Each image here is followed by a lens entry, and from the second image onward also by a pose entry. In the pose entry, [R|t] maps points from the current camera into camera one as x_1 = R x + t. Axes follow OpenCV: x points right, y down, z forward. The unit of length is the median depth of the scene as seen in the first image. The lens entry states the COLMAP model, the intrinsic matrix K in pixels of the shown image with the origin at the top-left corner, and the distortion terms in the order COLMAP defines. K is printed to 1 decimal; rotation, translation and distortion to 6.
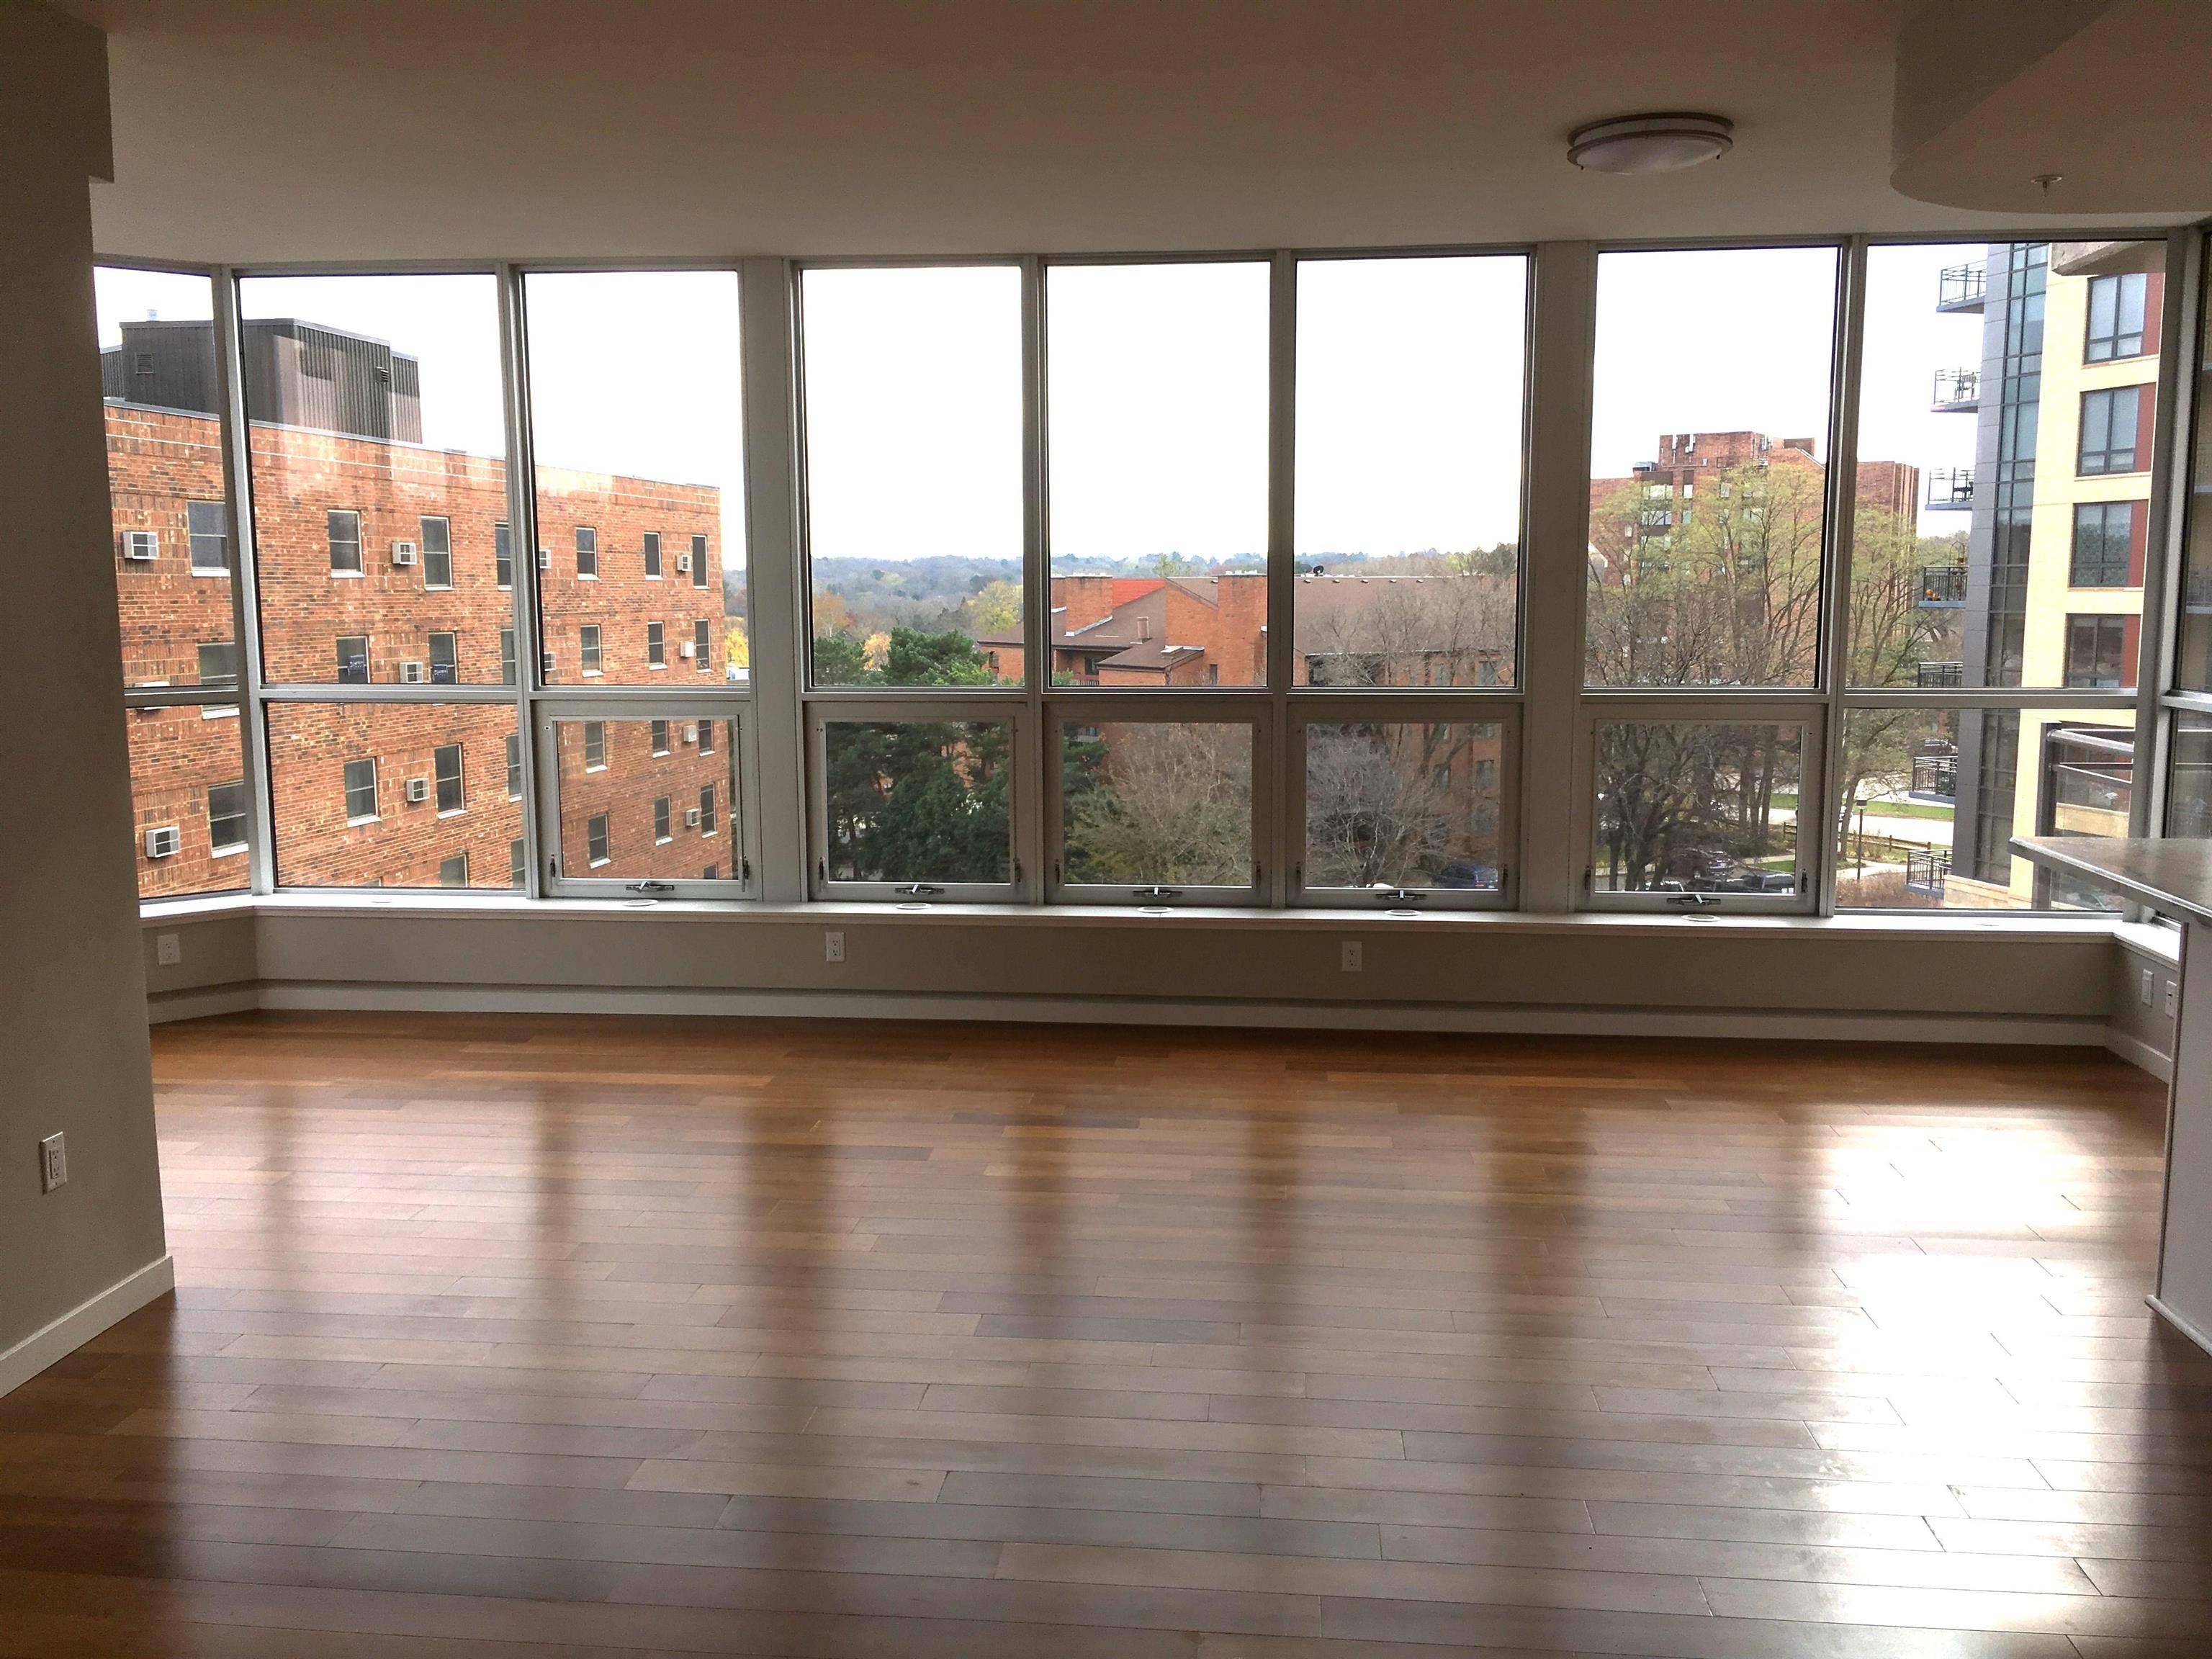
lens RADIAL K [[1878.1, 0, 1106.0], [0, 1878.1, 829.5], [0, 0, 1]] dist [0.077556, -0.112110]
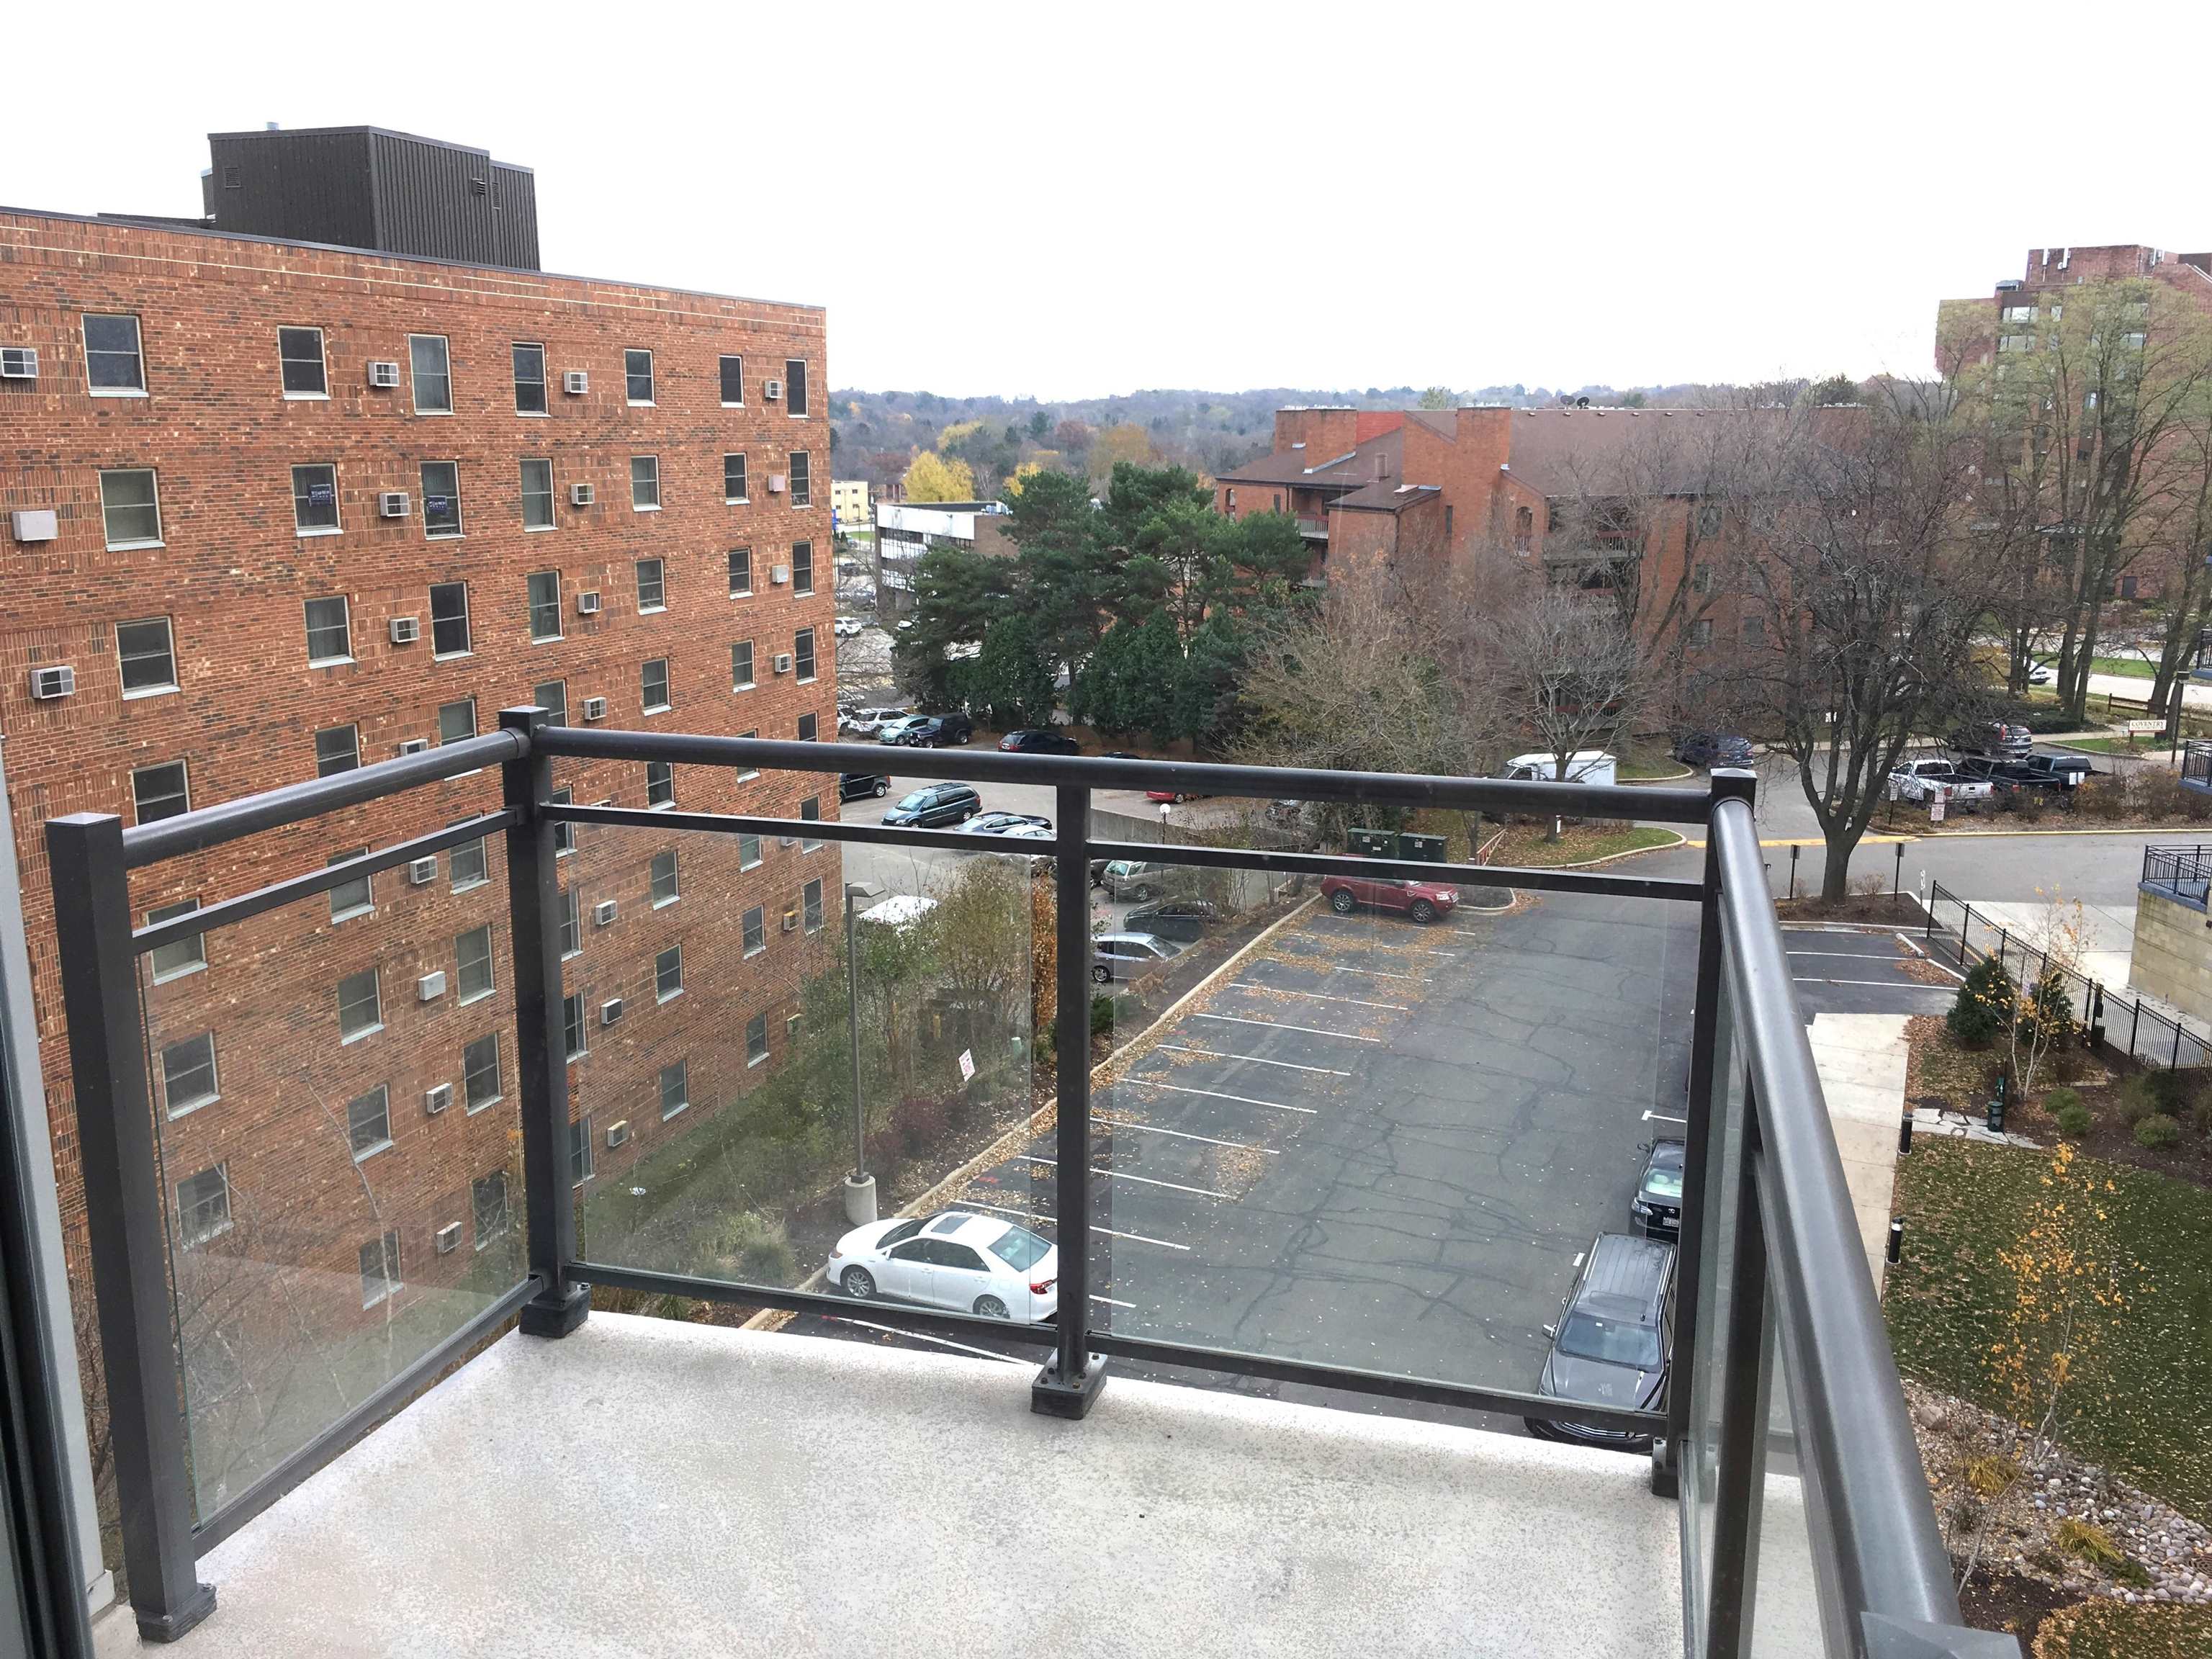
lens RADIAL K [[1878.1, 0, 1106.0], [0, 1878.1, 829.5], [0, 0, 1]] dist [0.077556, -0.112110]
pose [[0.984441, 0.043260, -0.170309, 0.122633], [-0.028618, 0.995753, 0.087507, -0.012304], [0.173372, -0.081271, 0.981497, 0.106085]]
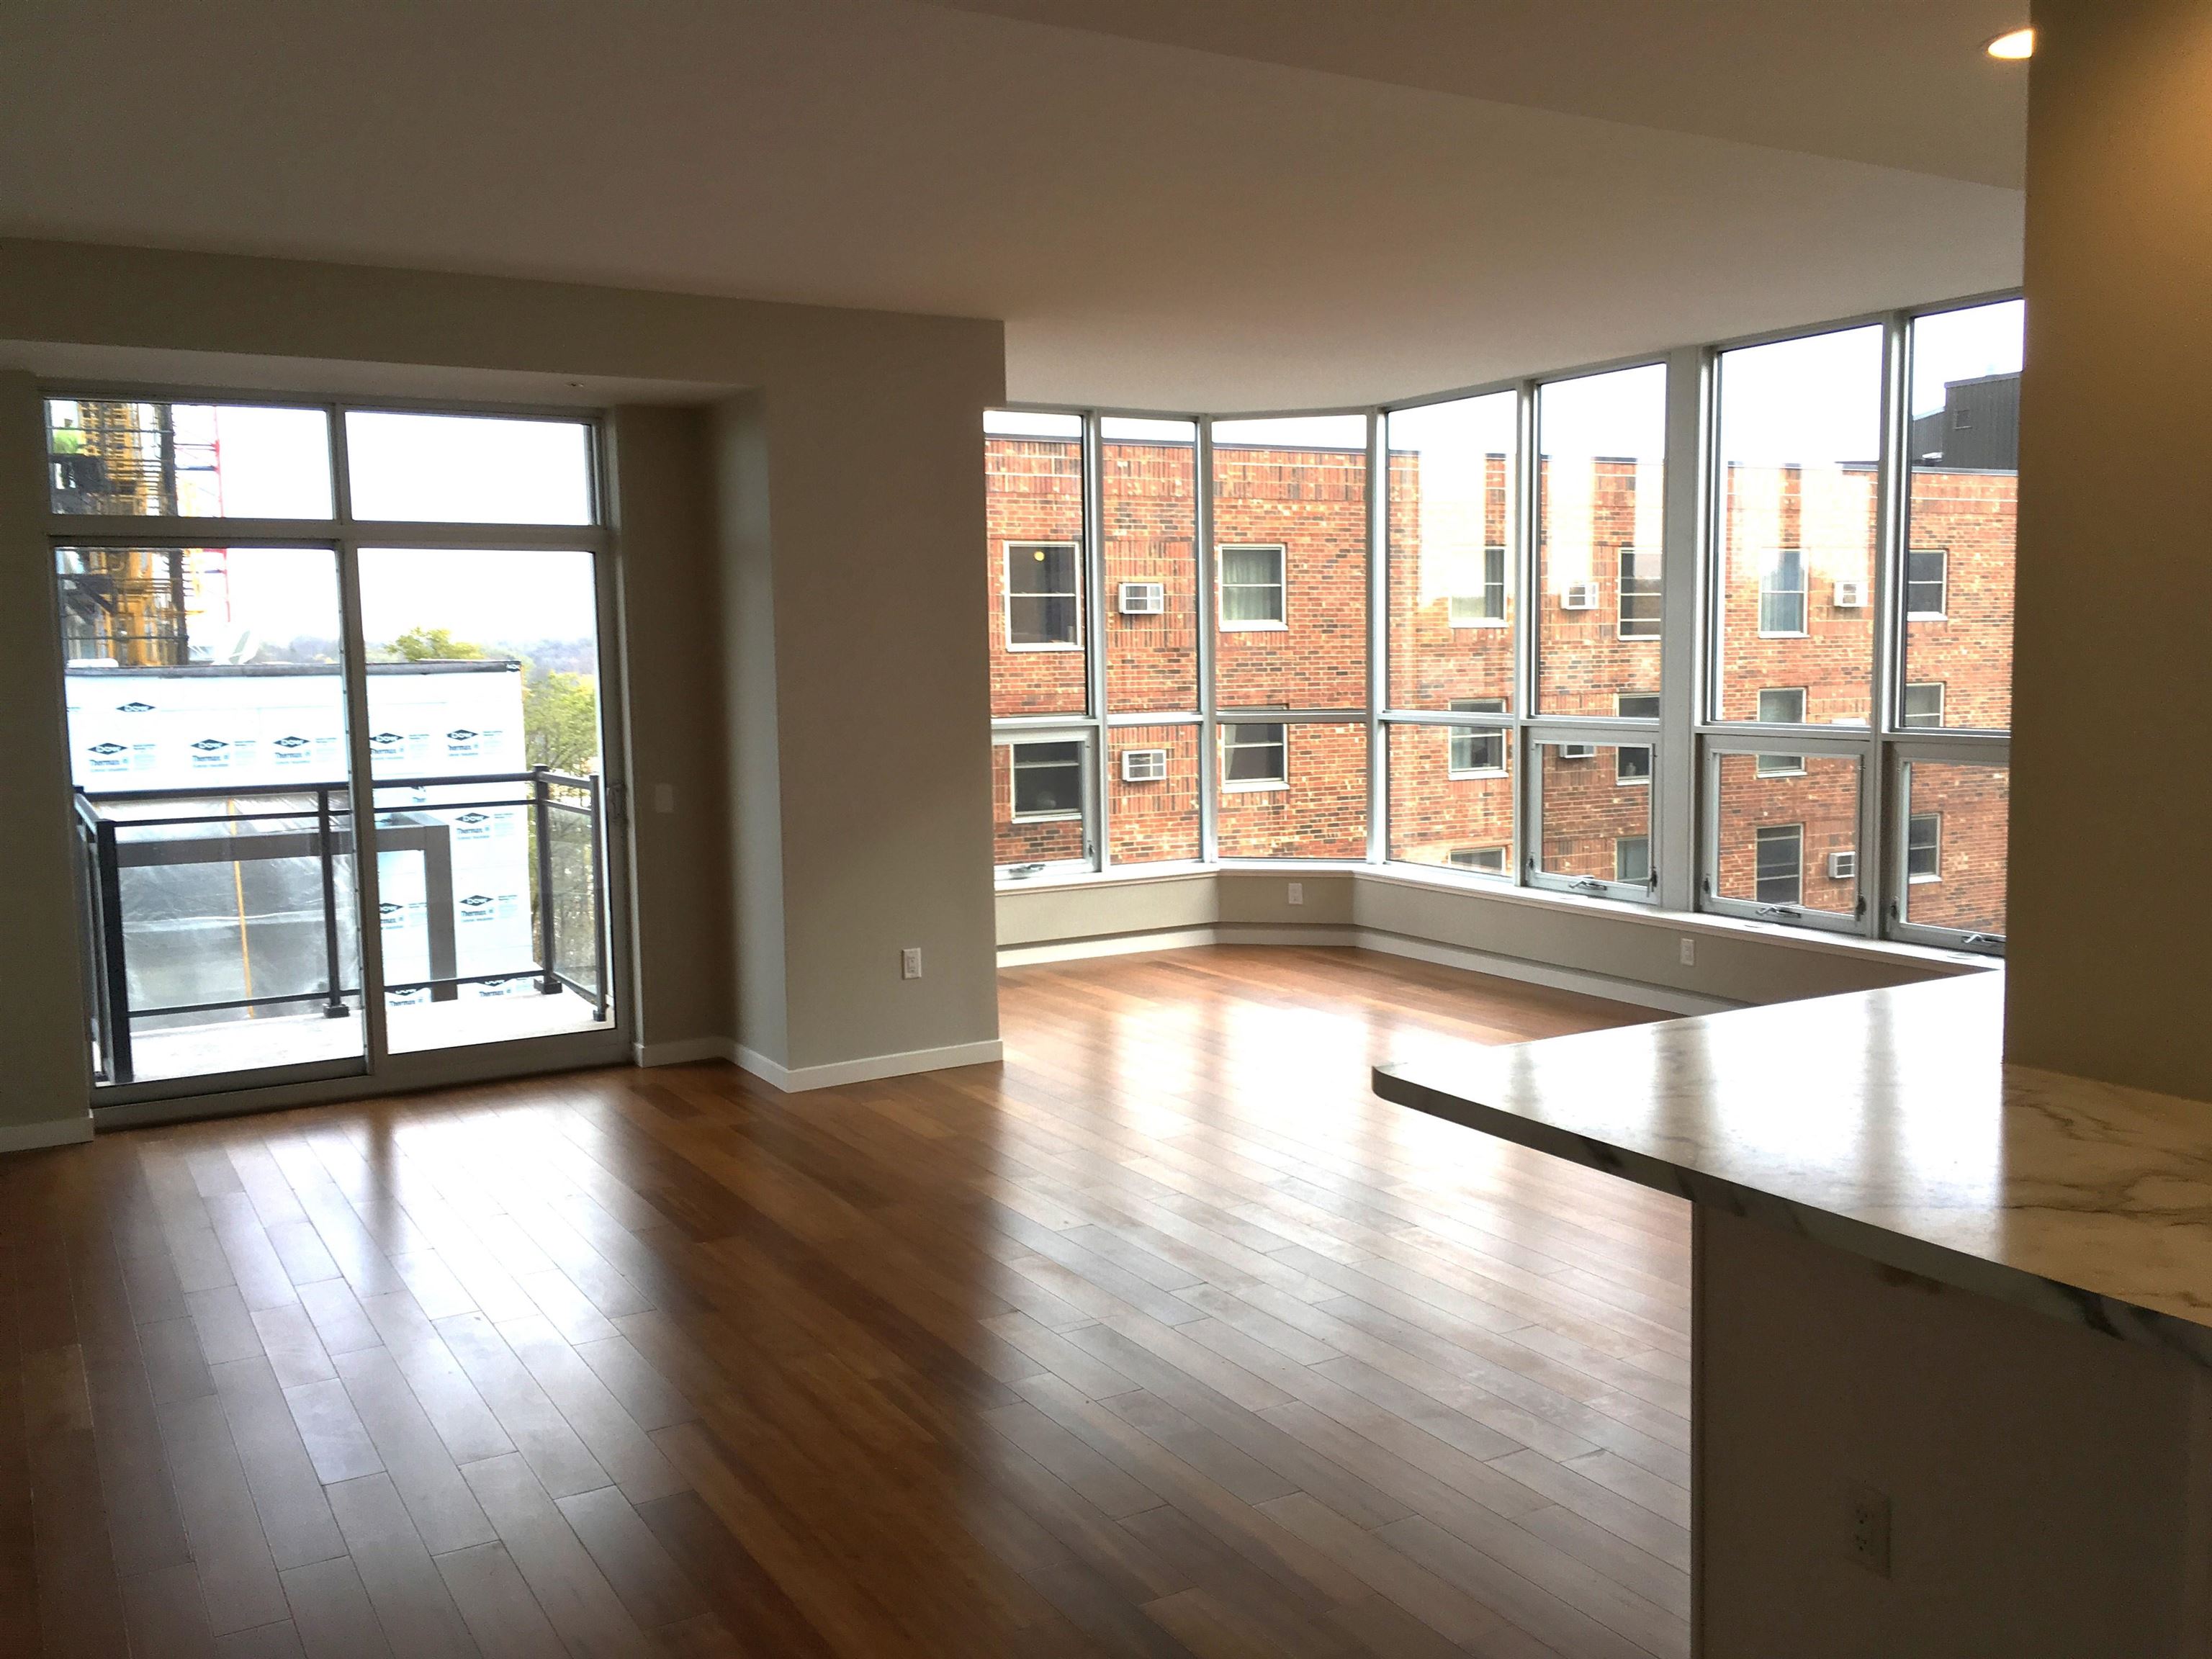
lens RADIAL K [[1878.1, 0, 1106.0], [0, 1878.1, 829.5], [0, 0, 1]] dist [0.077556, -0.112110]
pose [[0.592915, 0.074437, -0.801817, 0.082745], [-0.091826, 0.995473, 0.024513, -0.000895], [0.800012, 0.059093, 0.597067, 0.006883]]
